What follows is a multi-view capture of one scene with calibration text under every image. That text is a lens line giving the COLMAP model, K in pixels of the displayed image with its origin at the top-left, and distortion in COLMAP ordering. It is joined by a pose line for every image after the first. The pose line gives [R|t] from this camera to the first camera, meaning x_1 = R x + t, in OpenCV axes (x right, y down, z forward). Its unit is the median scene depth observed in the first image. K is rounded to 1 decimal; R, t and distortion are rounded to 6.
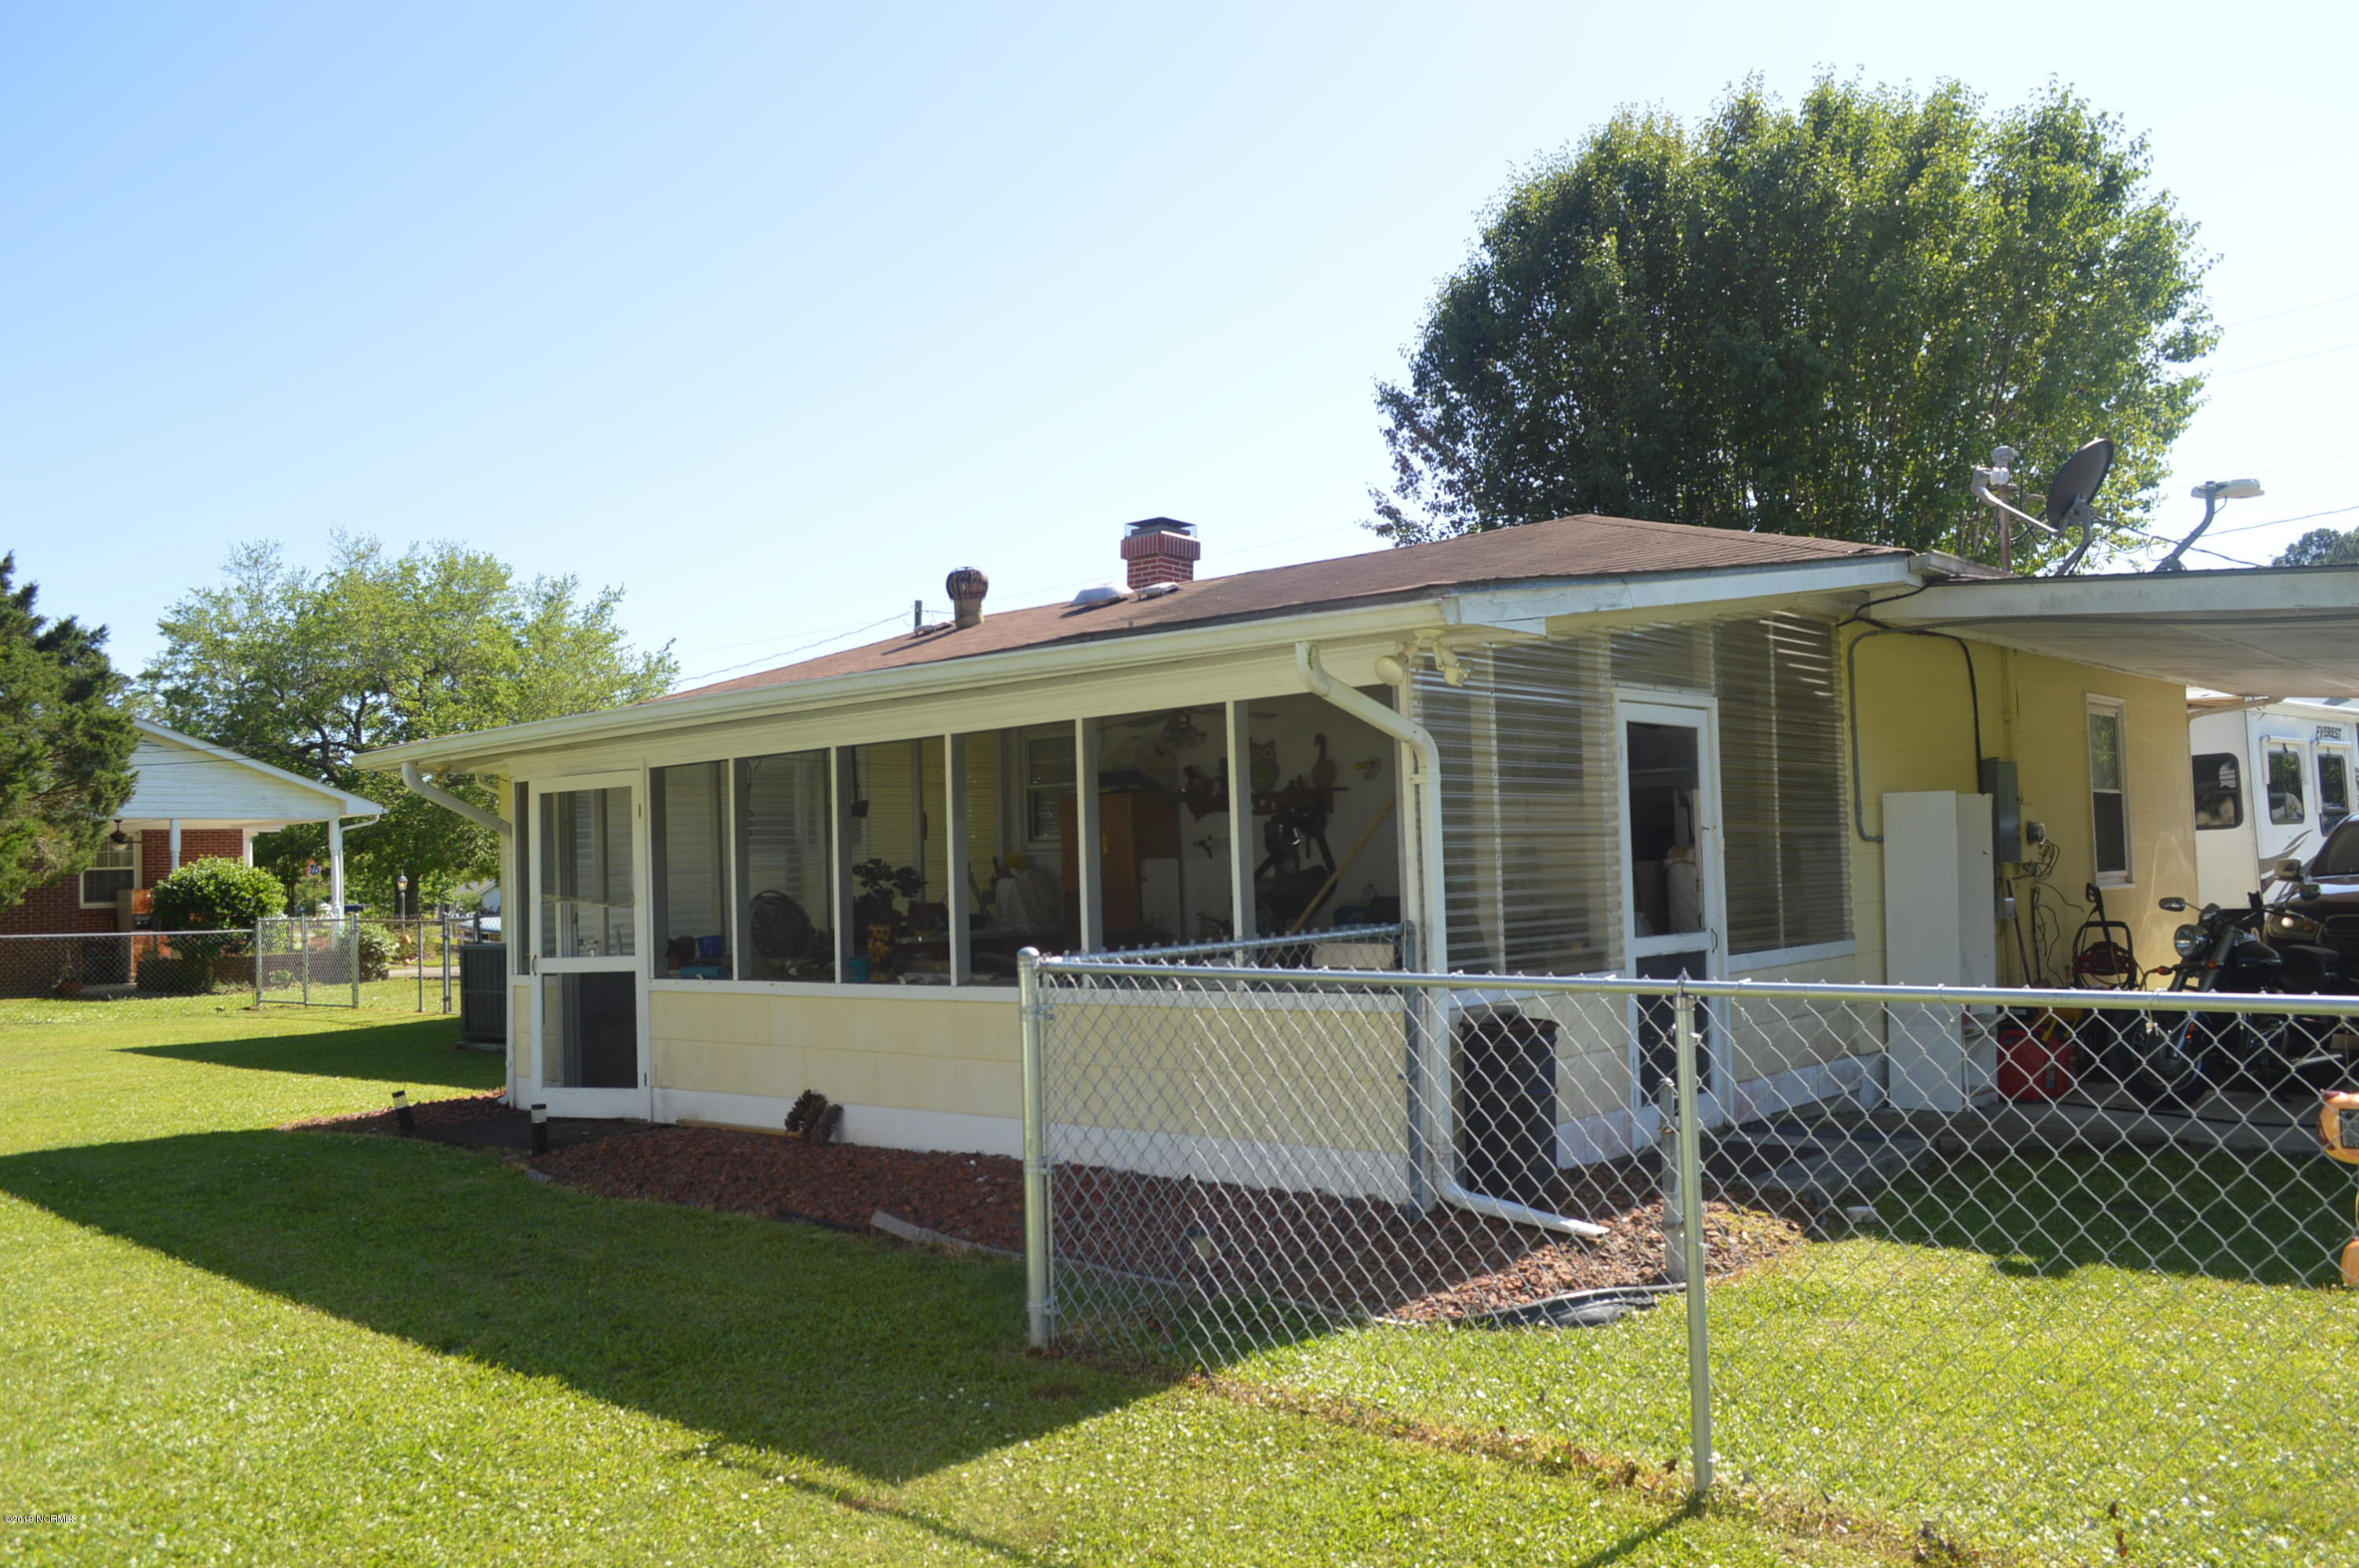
lens RADIAL K [[1877.8, 0, 1188.7], [0, 1877.8, 778.0], [0, 0, 1]] dist [-0.009854, 0.005602]
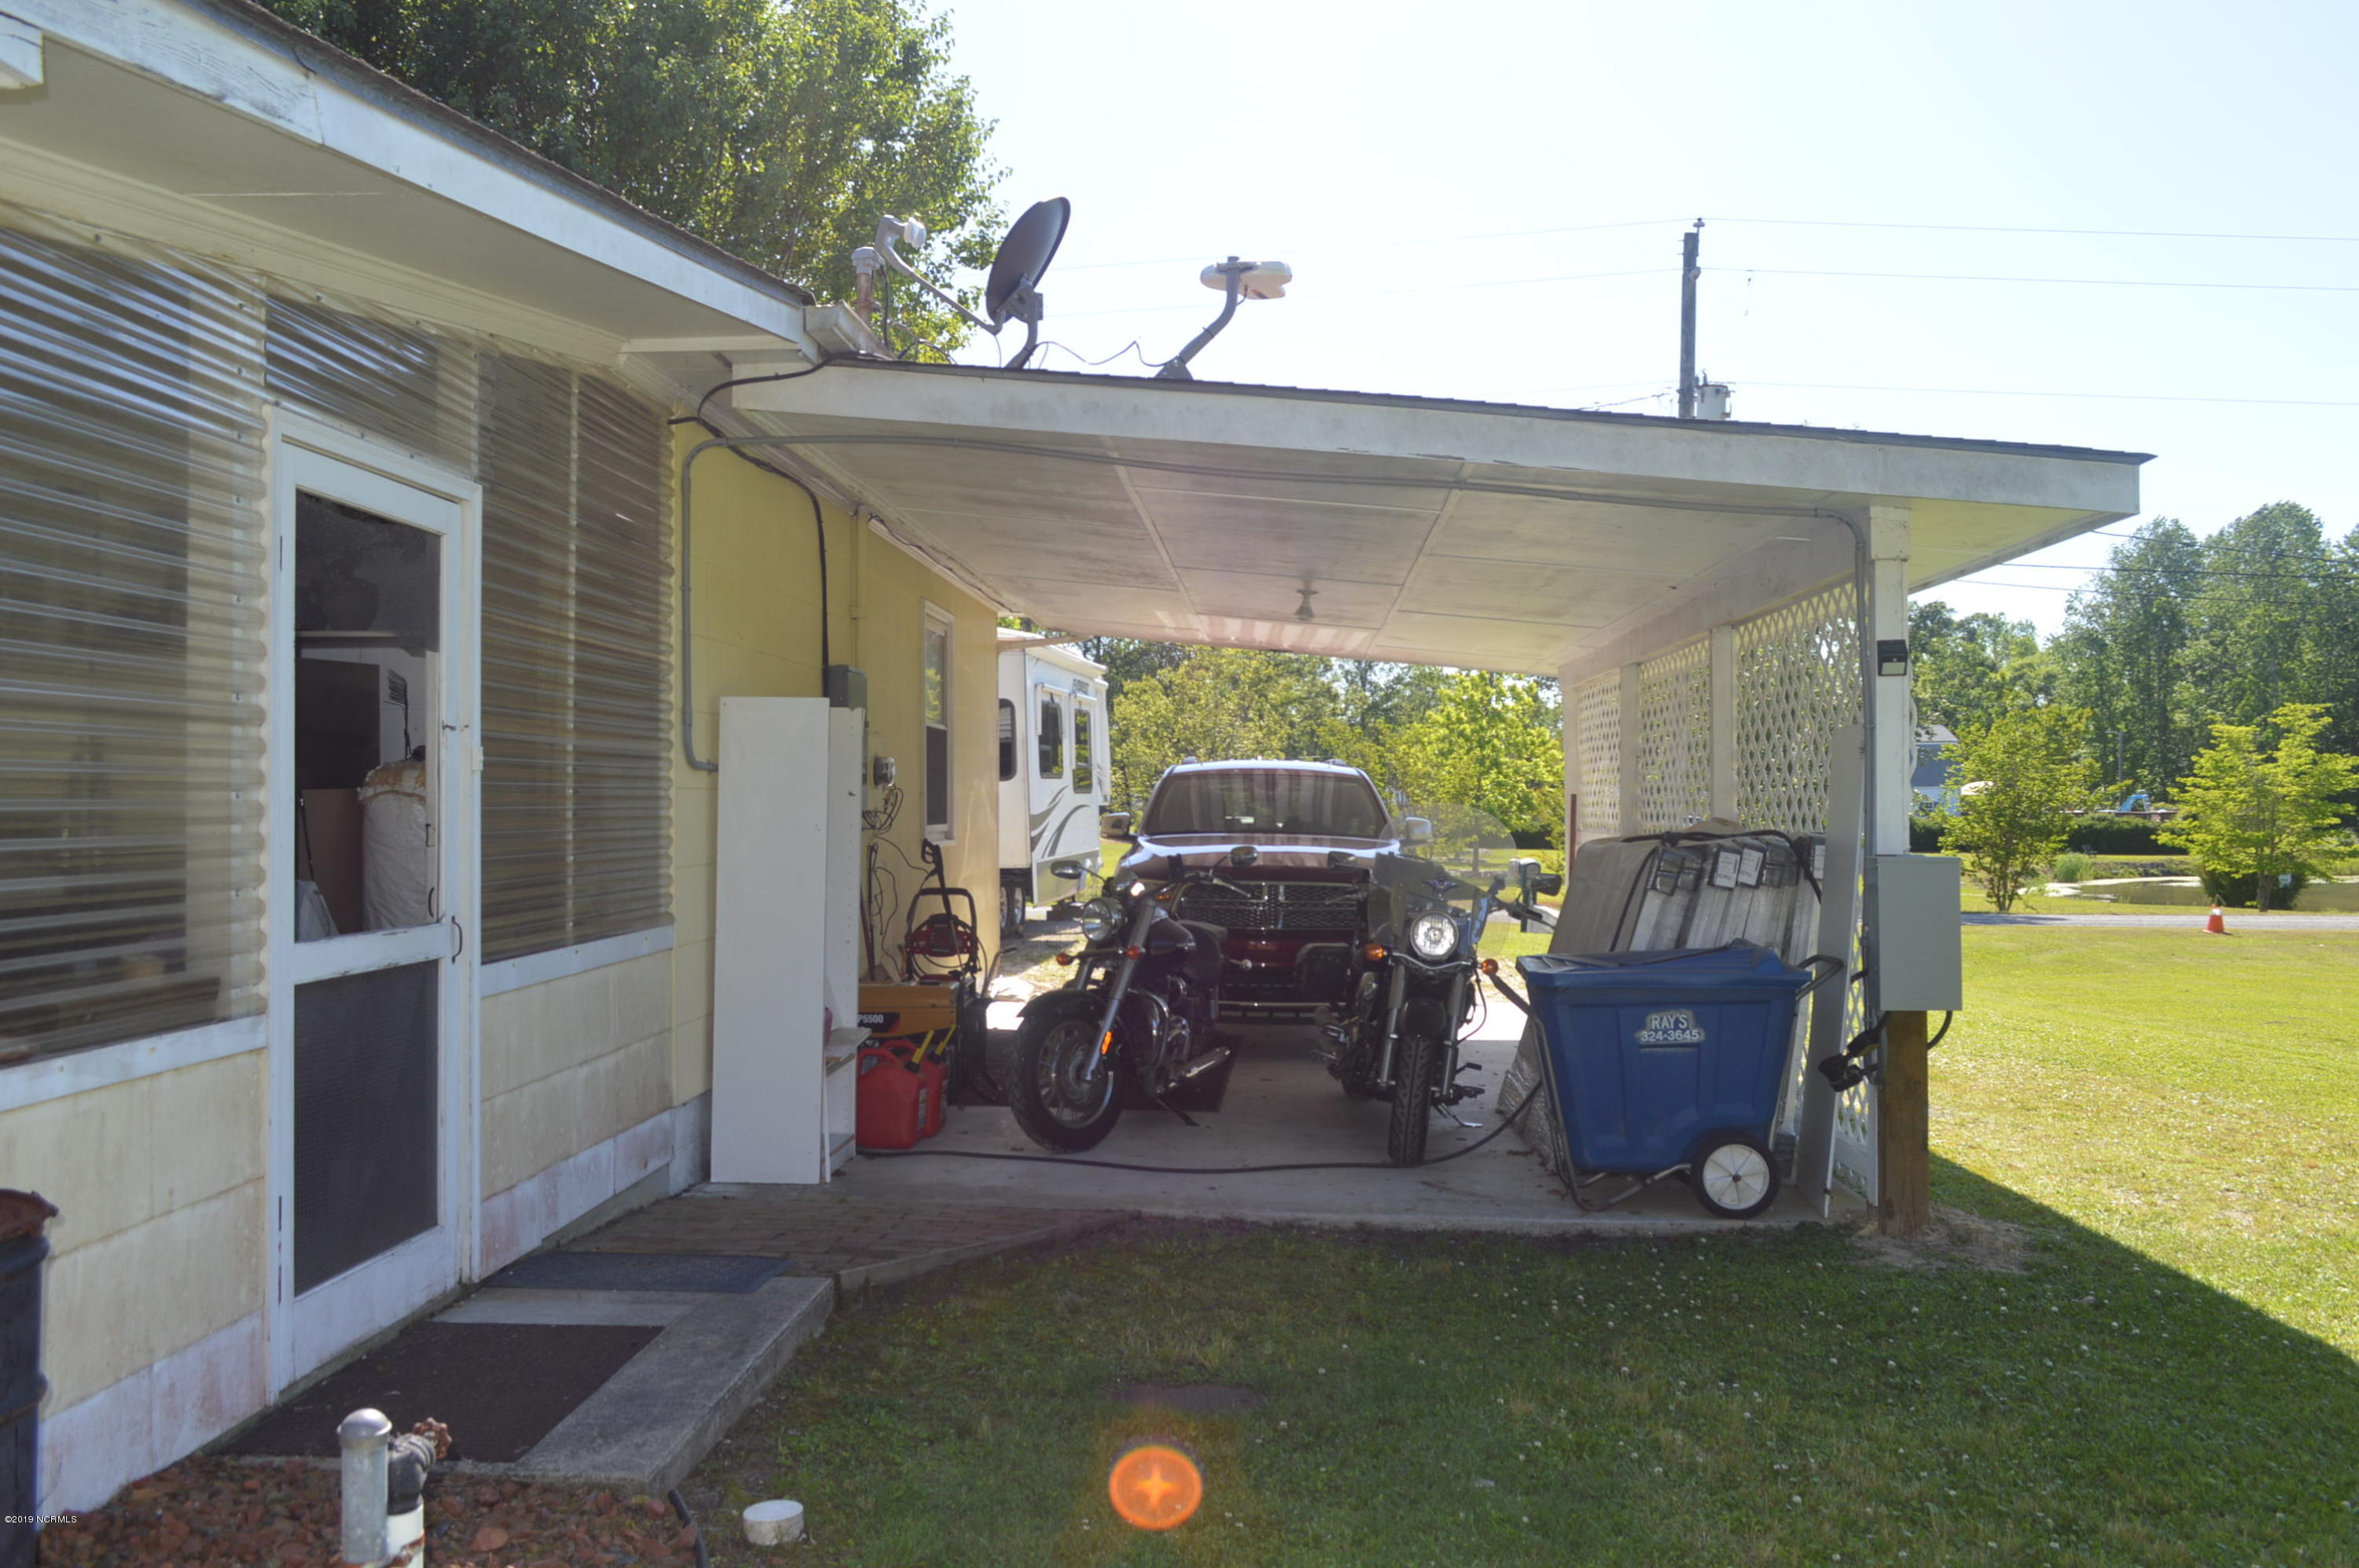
lens RADIAL K [[1877.8, 0, 1188.7], [0, 1877.8, 778.0], [0, 0, 1]] dist [-0.009854, 0.005602]
pose [[0.782177, 0.033777, 0.622141, 0.097467], [-0.050717, 0.998667, 0.009544, 0.022124], [-0.620989, -0.039018, 0.782847, 0.401626]]
